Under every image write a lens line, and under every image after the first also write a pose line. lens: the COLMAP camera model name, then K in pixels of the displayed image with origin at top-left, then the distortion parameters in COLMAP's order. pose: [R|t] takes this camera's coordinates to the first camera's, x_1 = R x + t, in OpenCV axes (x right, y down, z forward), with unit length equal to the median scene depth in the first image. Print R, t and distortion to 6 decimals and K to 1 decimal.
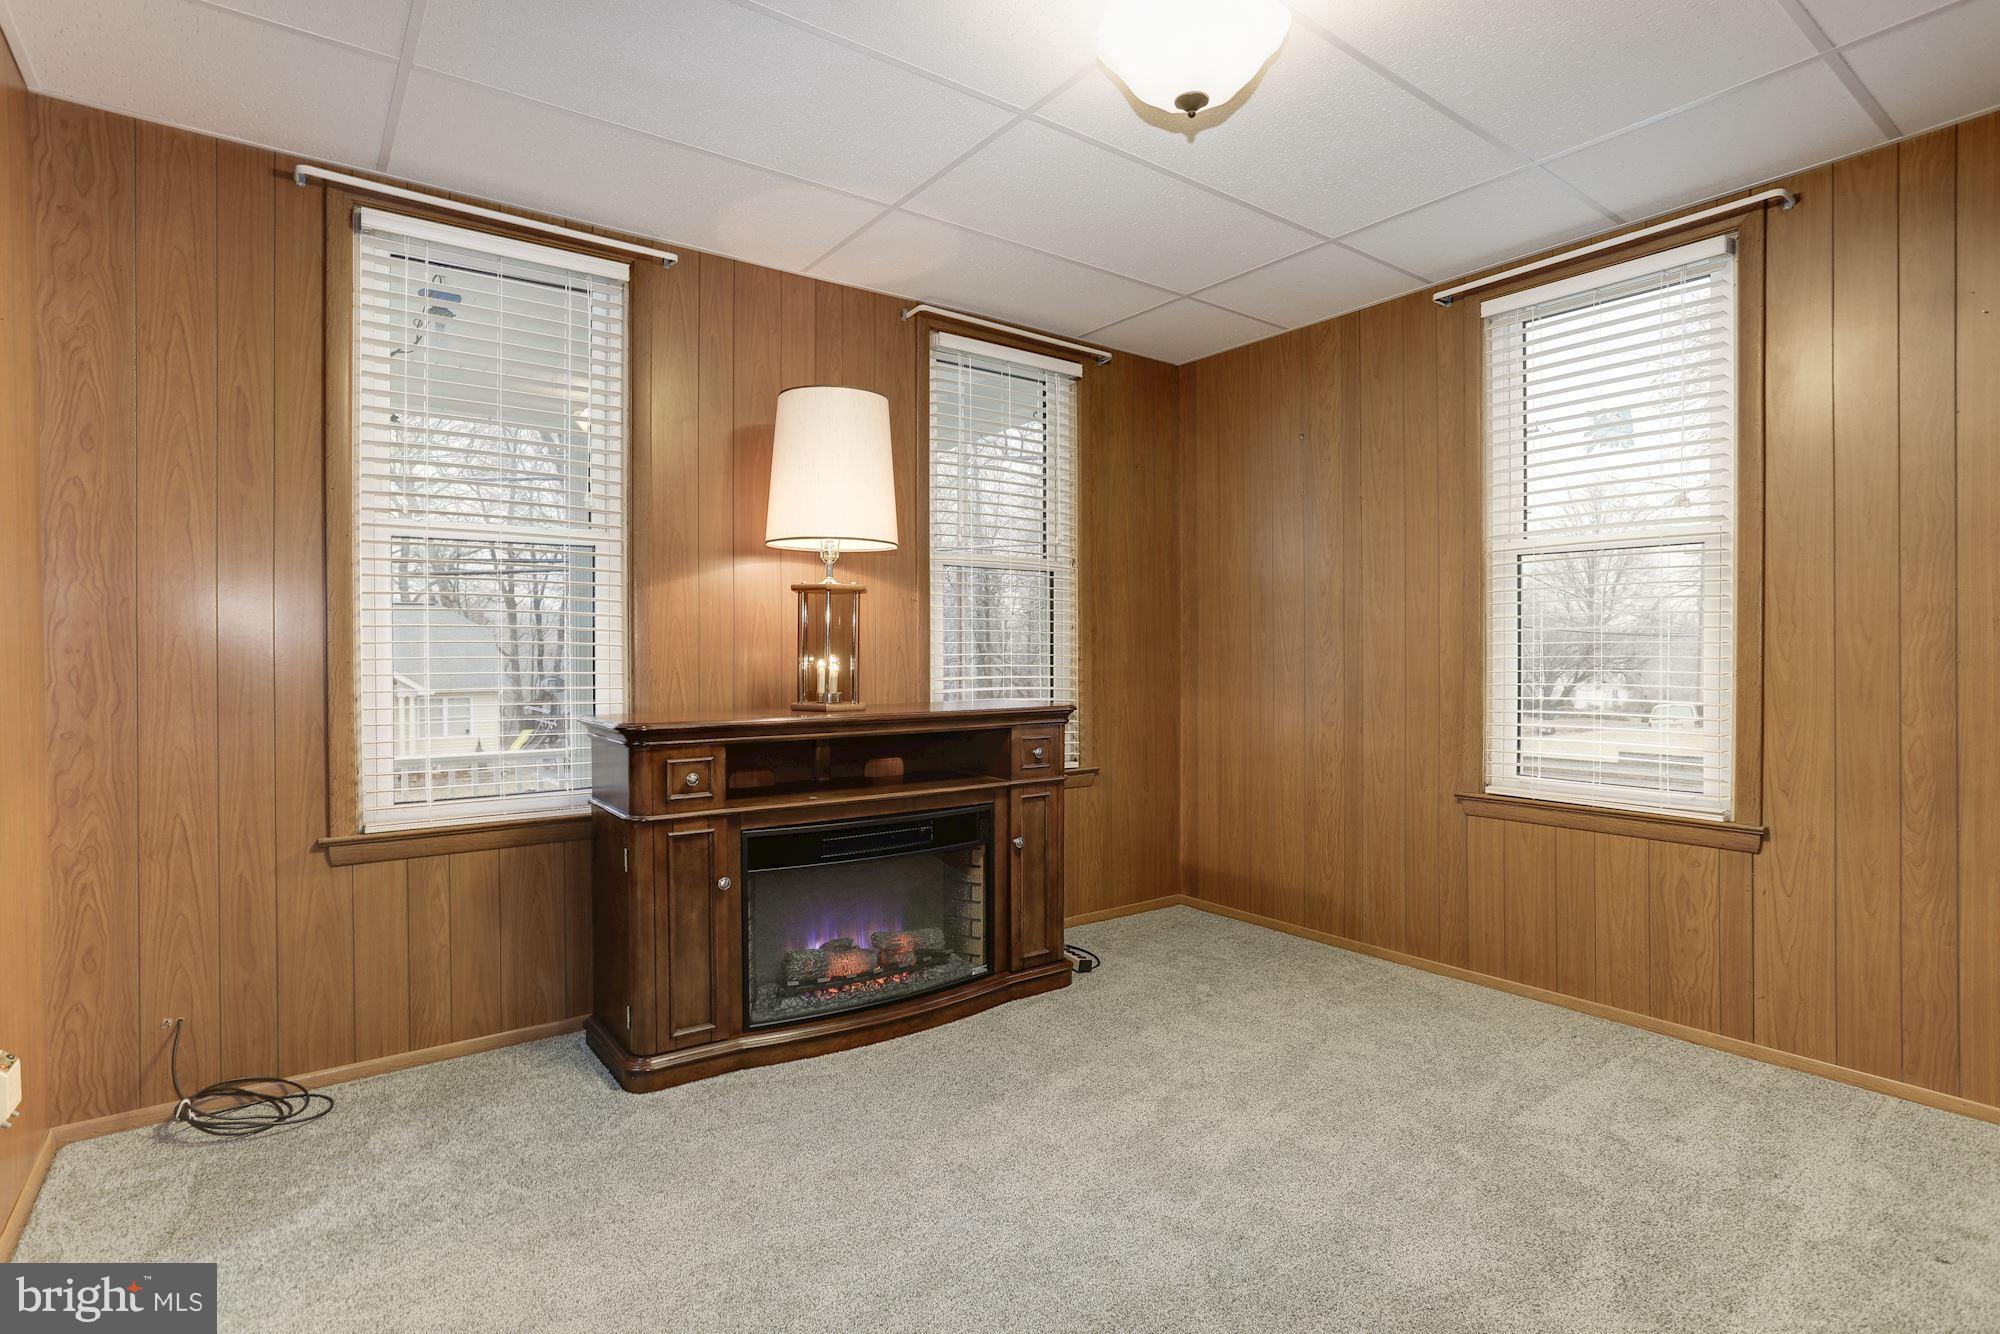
lens RADIAL K [[986.3, 0, 1009.7], [0, 986.3, 652.7], [0, 0, 1]] dist [-0.024774, 0.017725]
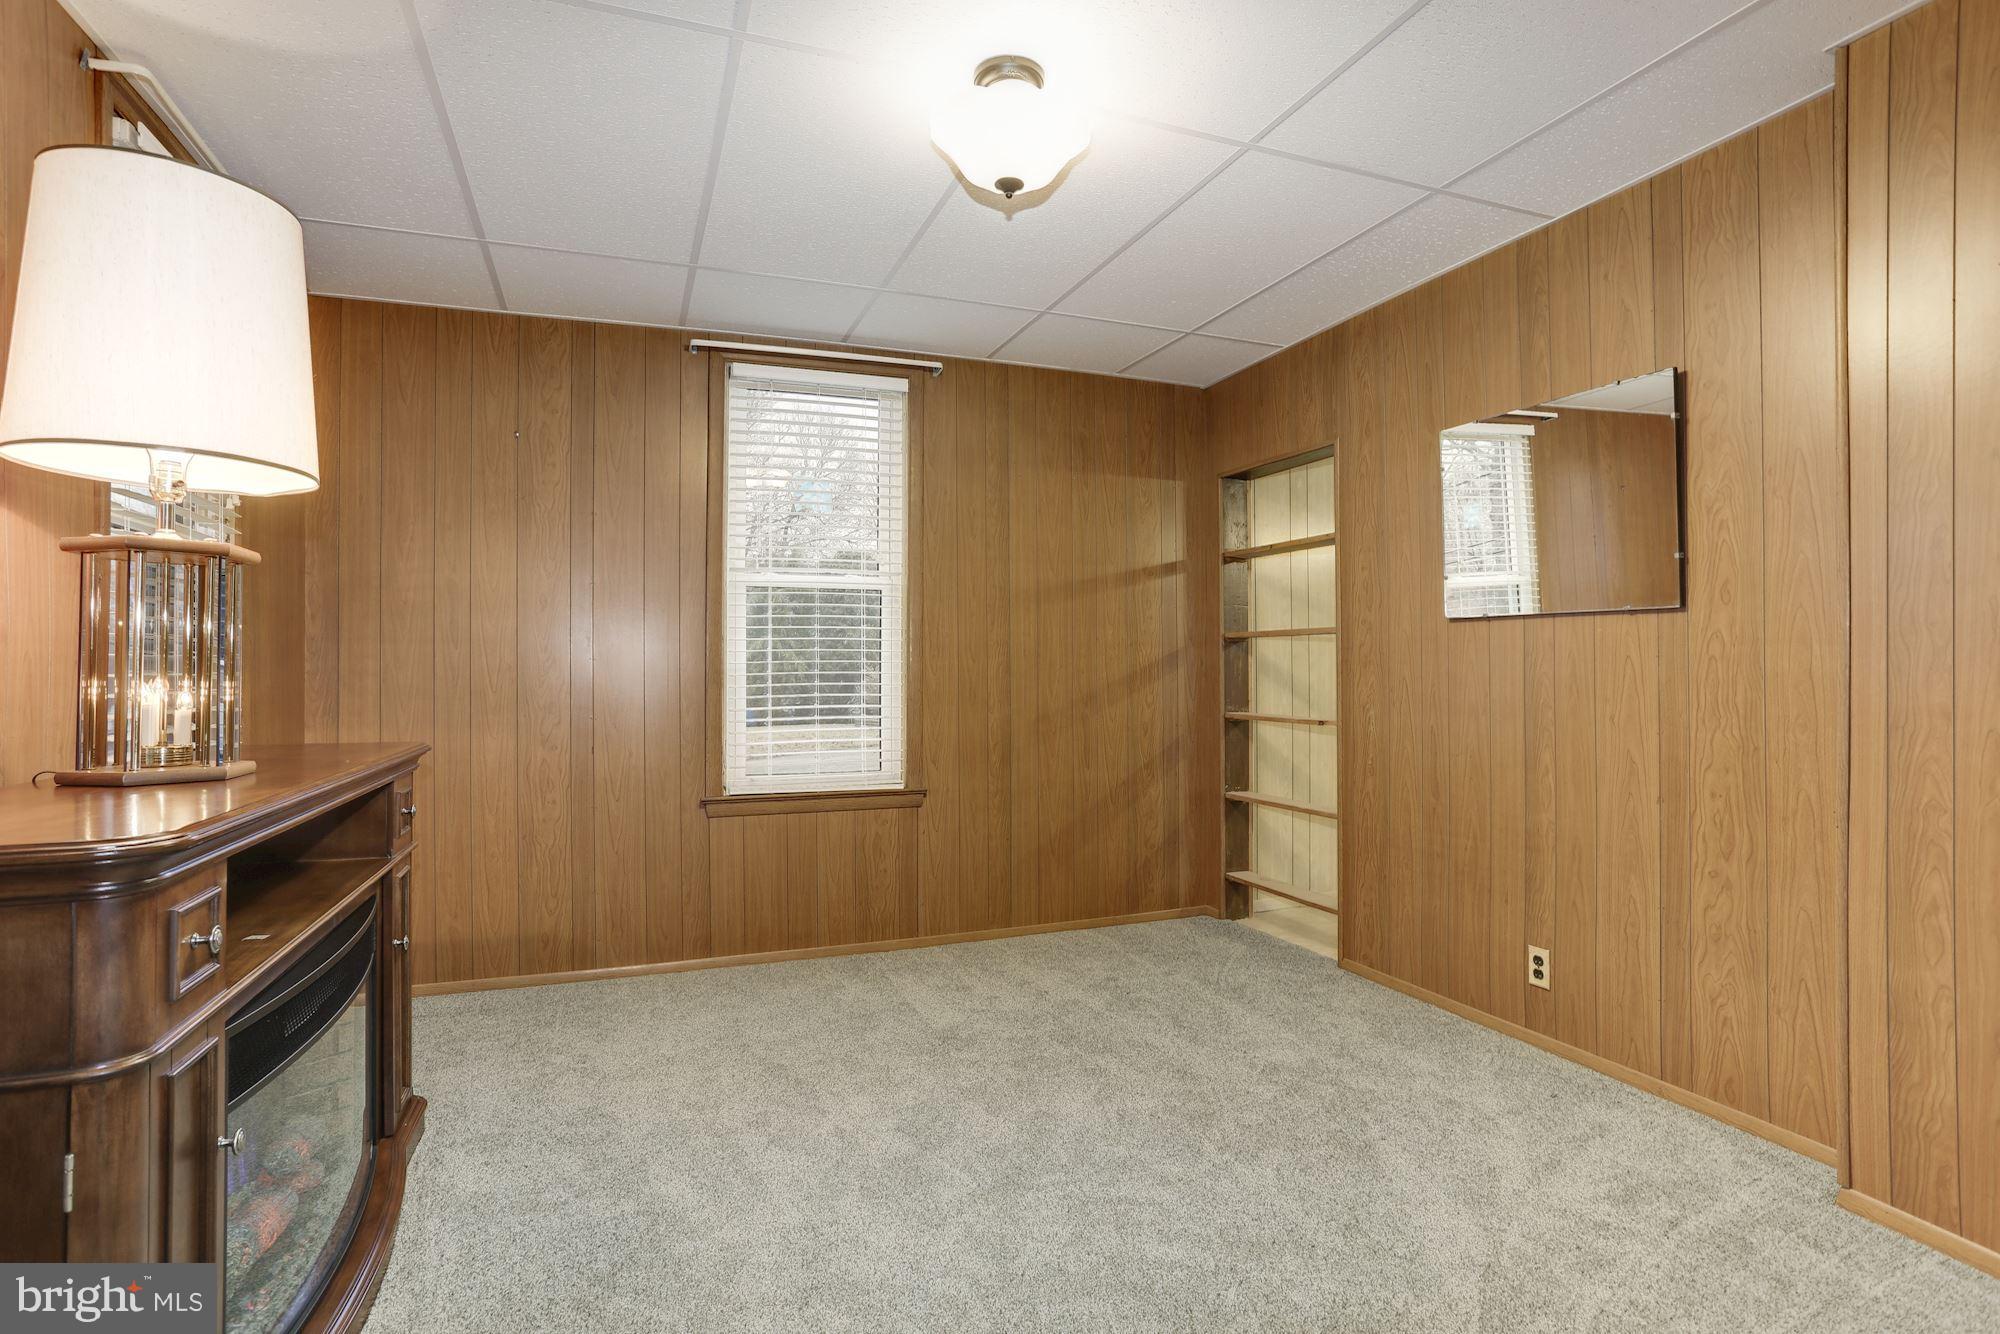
lens RADIAL K [[986.3, 0, 944.2], [0, 986.3, 663.2], [0, 0, 1]] dist [-0.024774, 0.017725]
pose [[0.322646, 0.007611, 0.946489, -0.543637], [0.007874, 0.999911, -0.010725, 0.005581], [-0.946487, 0.010913, 0.322557, 0.424953]]
